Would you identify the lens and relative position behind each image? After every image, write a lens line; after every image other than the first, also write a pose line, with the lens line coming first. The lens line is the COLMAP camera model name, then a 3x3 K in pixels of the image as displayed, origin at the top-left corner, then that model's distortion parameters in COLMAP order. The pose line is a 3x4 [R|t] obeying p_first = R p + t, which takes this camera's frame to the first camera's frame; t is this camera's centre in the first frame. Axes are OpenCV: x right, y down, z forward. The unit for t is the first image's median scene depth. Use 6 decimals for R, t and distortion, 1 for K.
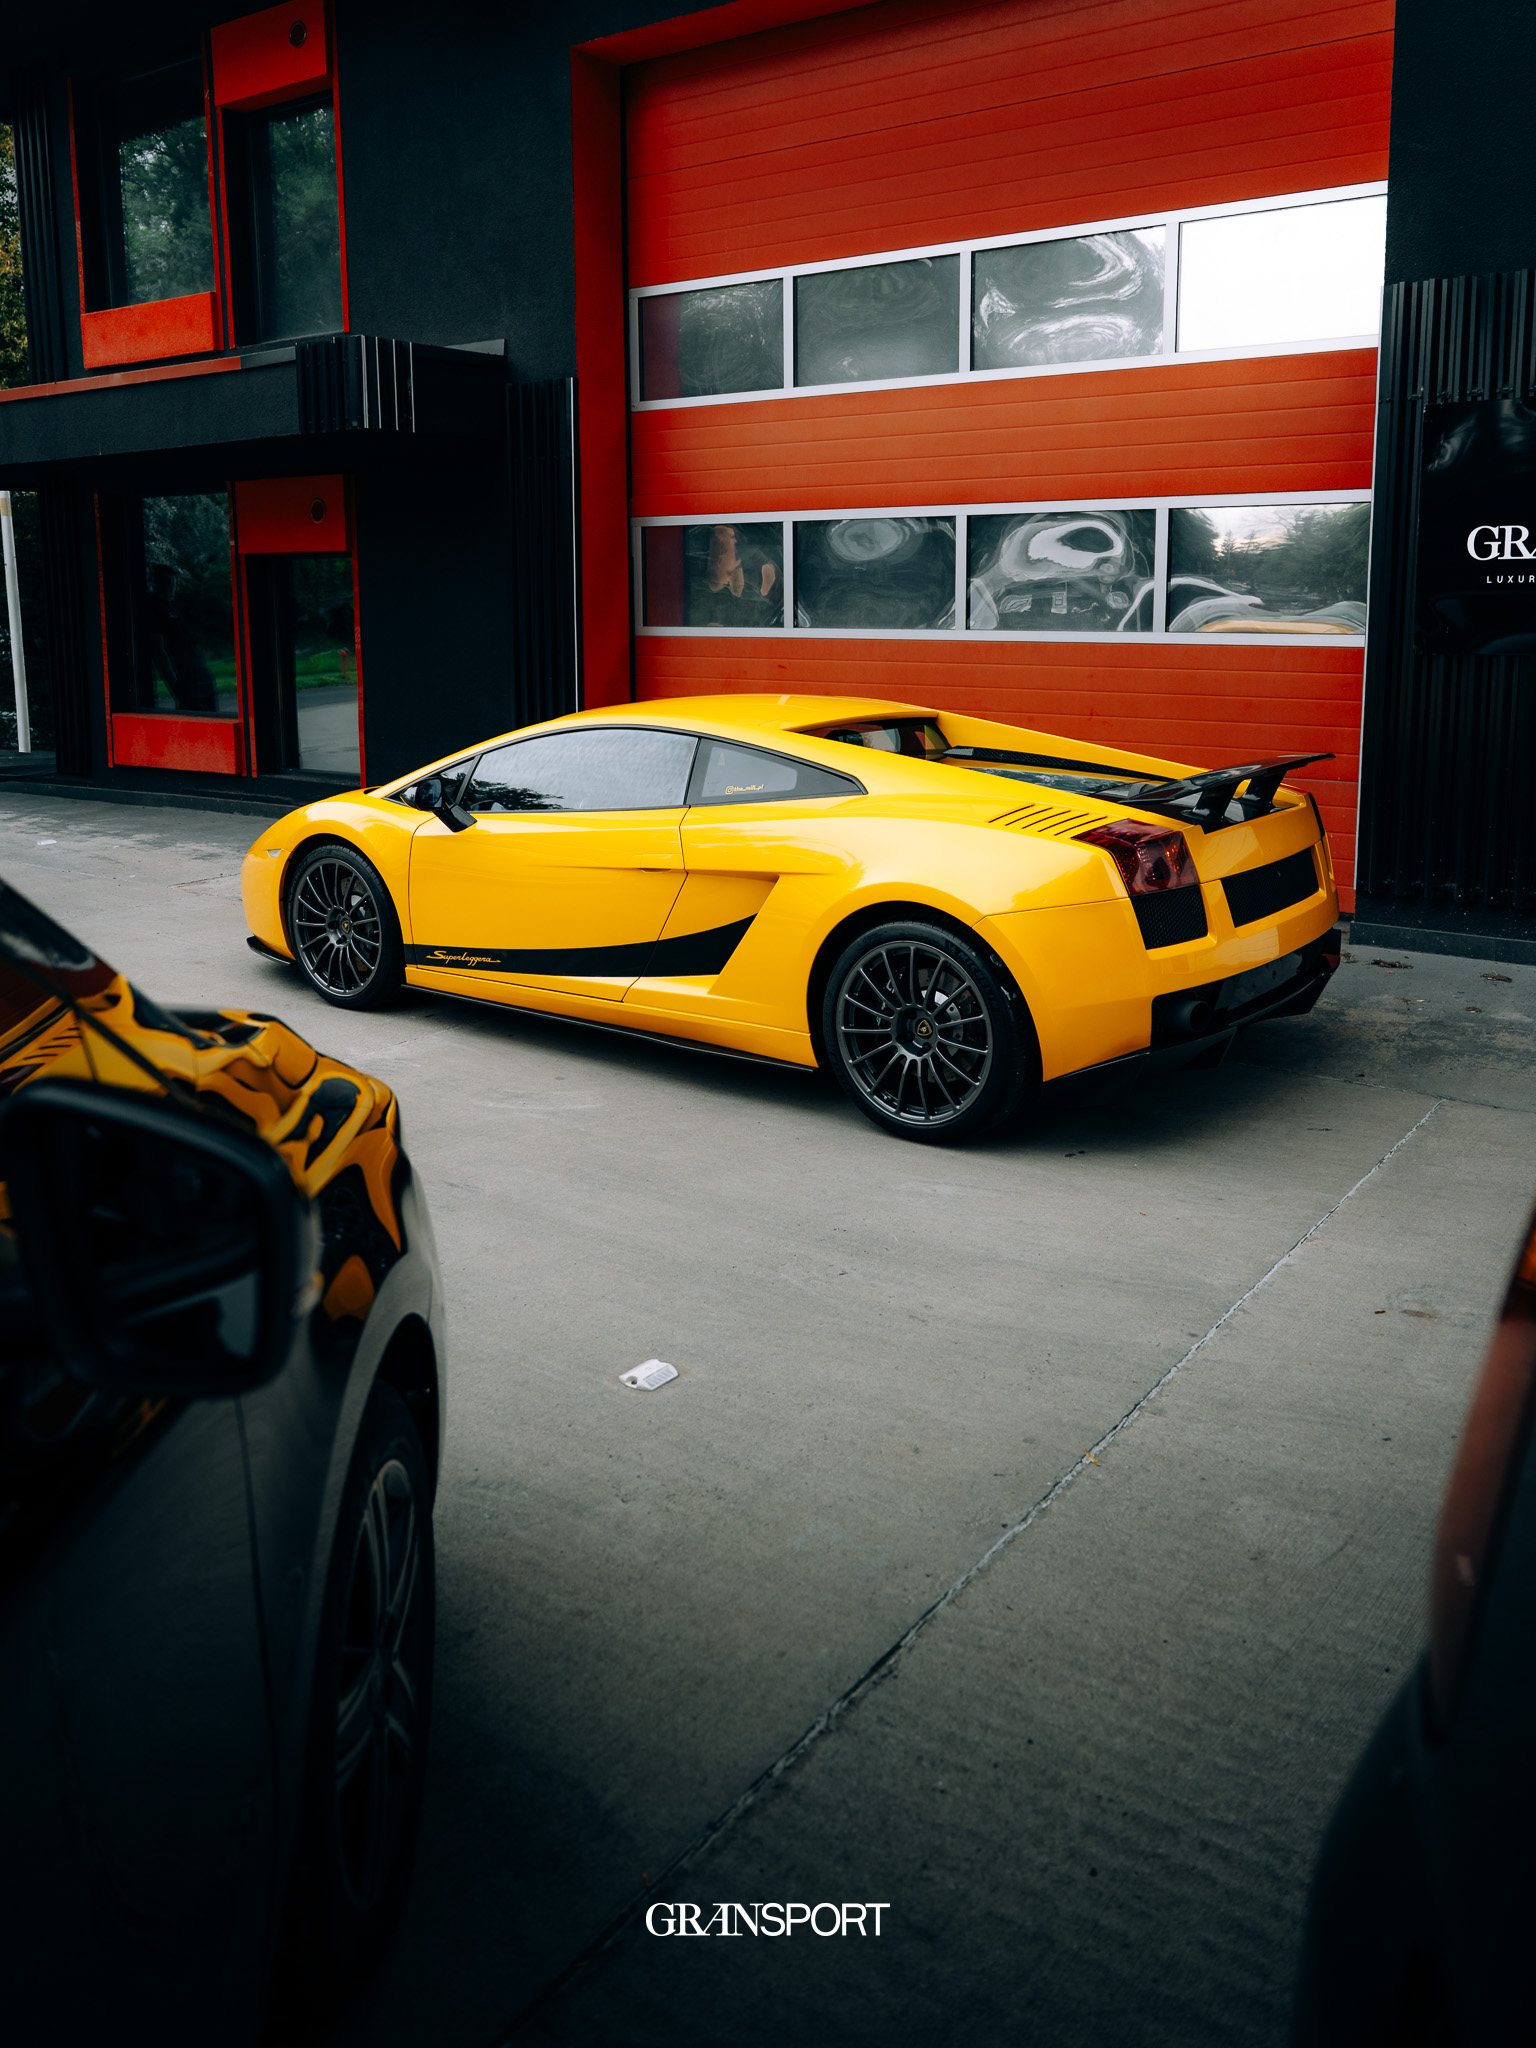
lens RADIAL K [[1704.7, 0, 765.8], [0, 1704.7, 828.7], [0, 0, 1]] dist [0.003849, 0.001550]
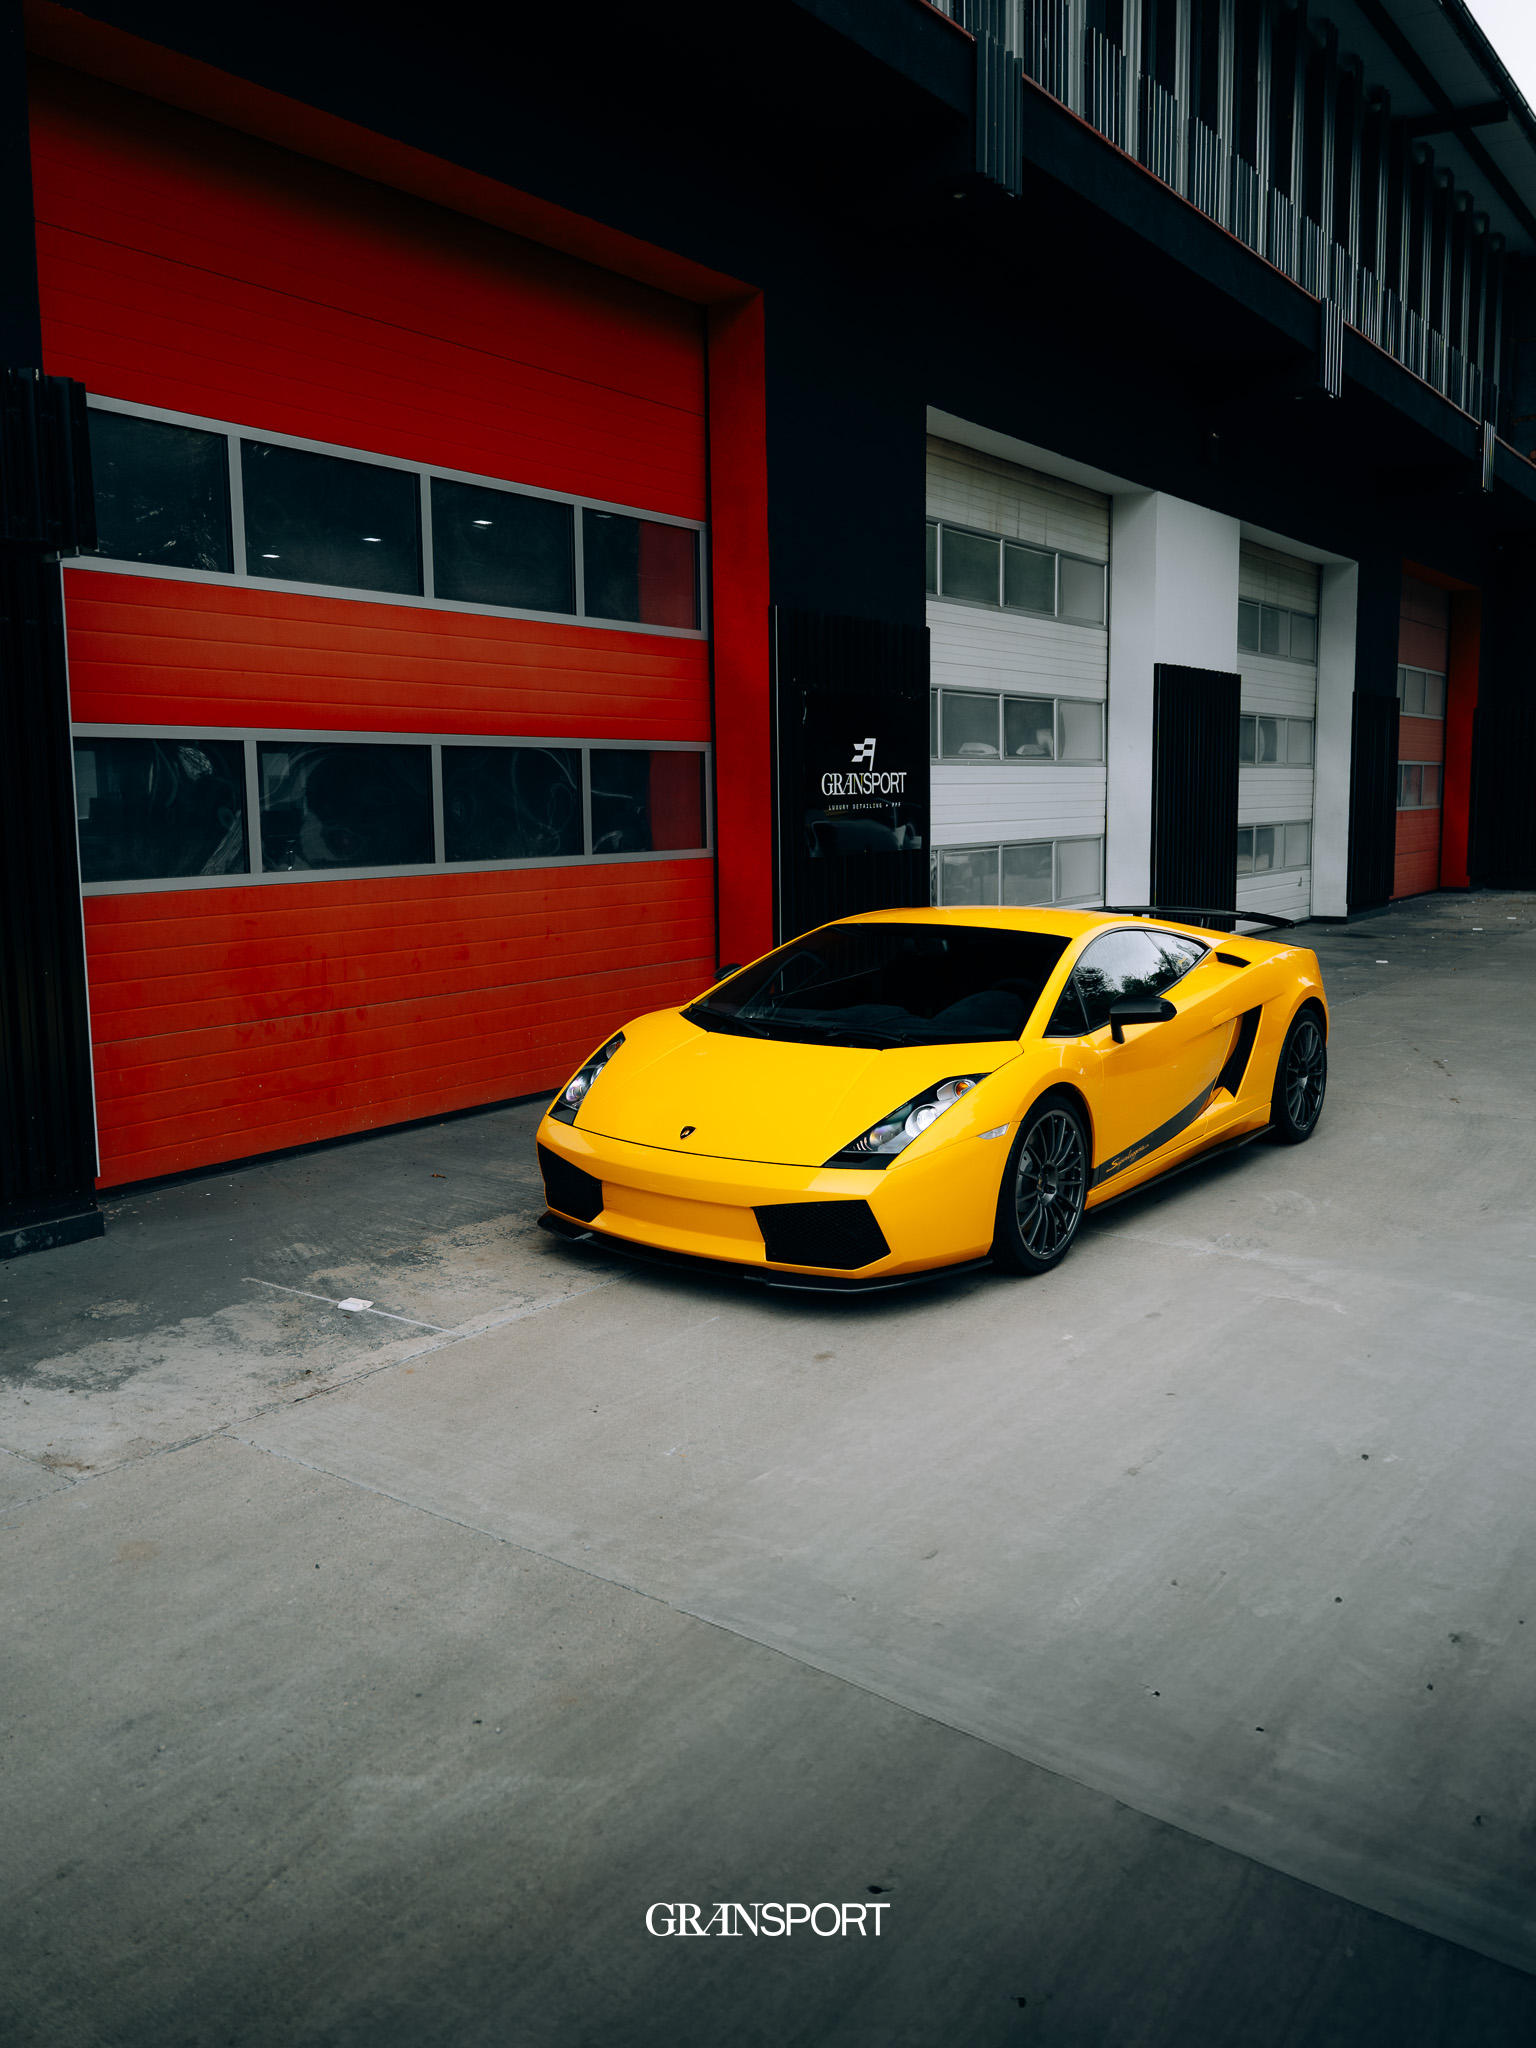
lens RADIAL K [[1600.5, 0, 765.8], [0, 1600.5, 995.2], [0, 0, 1]] dist [-0.010854, -0.000431]
pose [[-0.003027, -0.117518, 0.993066, -0.850974], [0.150648, 0.981684, 0.116630, -0.128822], [-0.988583, 0.149956, 0.014732, 0.870440]]
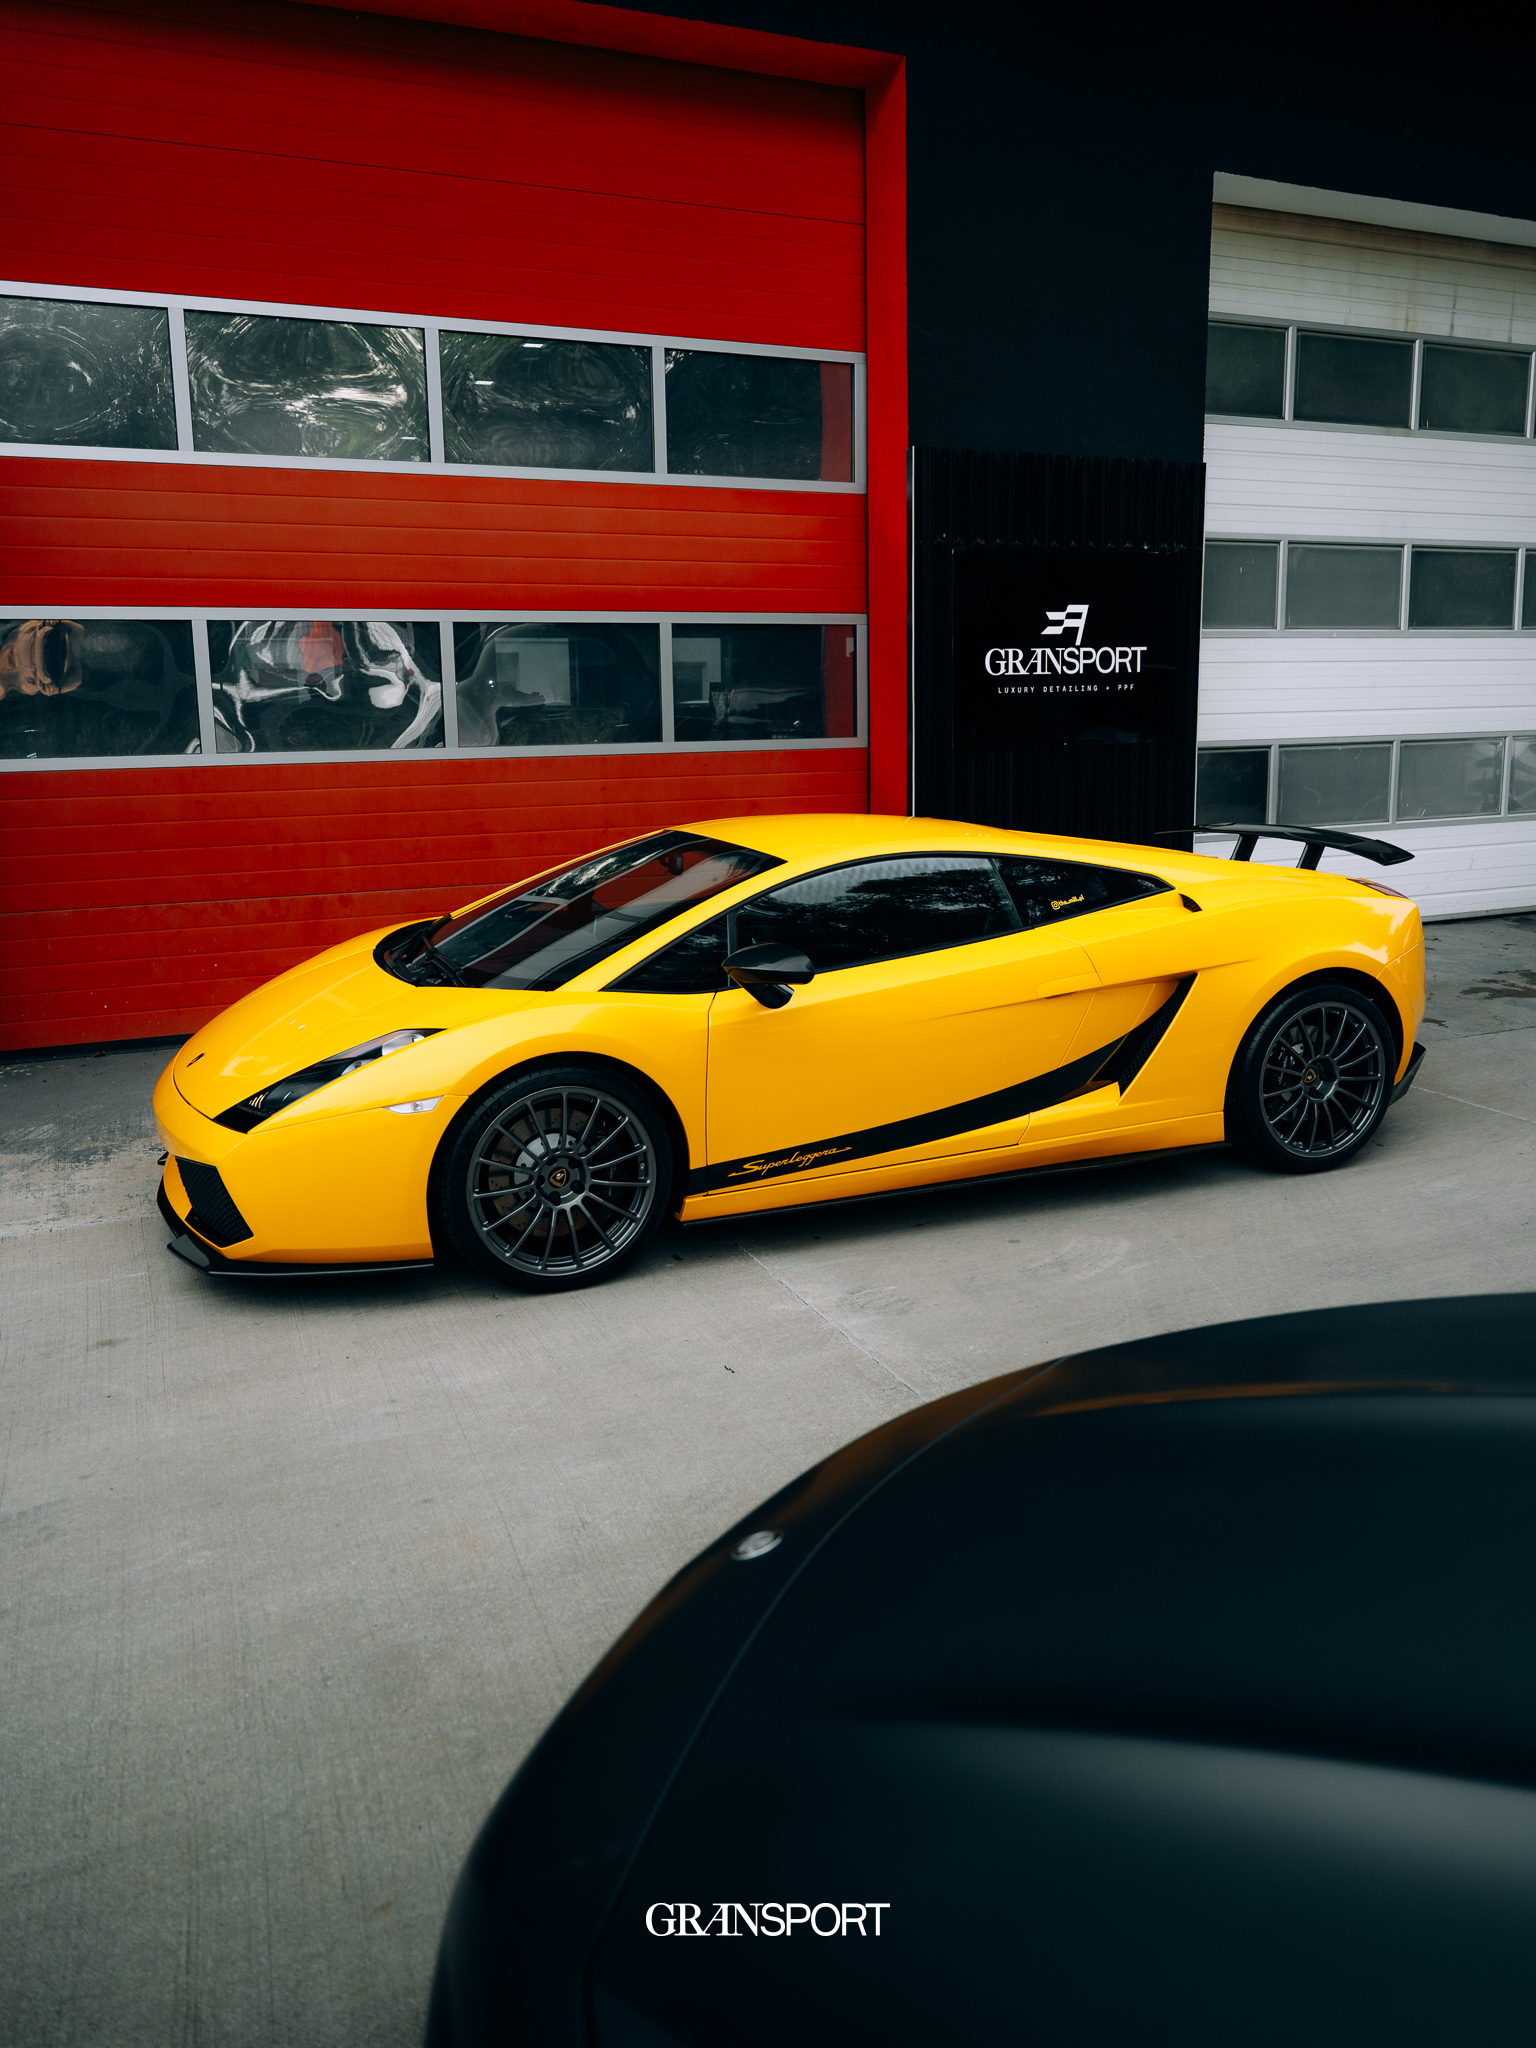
lens RADIAL K [[1573.7, 0, 778.6], [0, 1573.7, 990.1], [0, 0, 1]] dist [-0.004020, -0.000260]
pose [[0.492653, -0.161516, 0.855105, -0.583880], [0.129259, 0.985307, 0.111639, -0.063294], [-0.860572, 0.055531, 0.506292, 0.454448]]
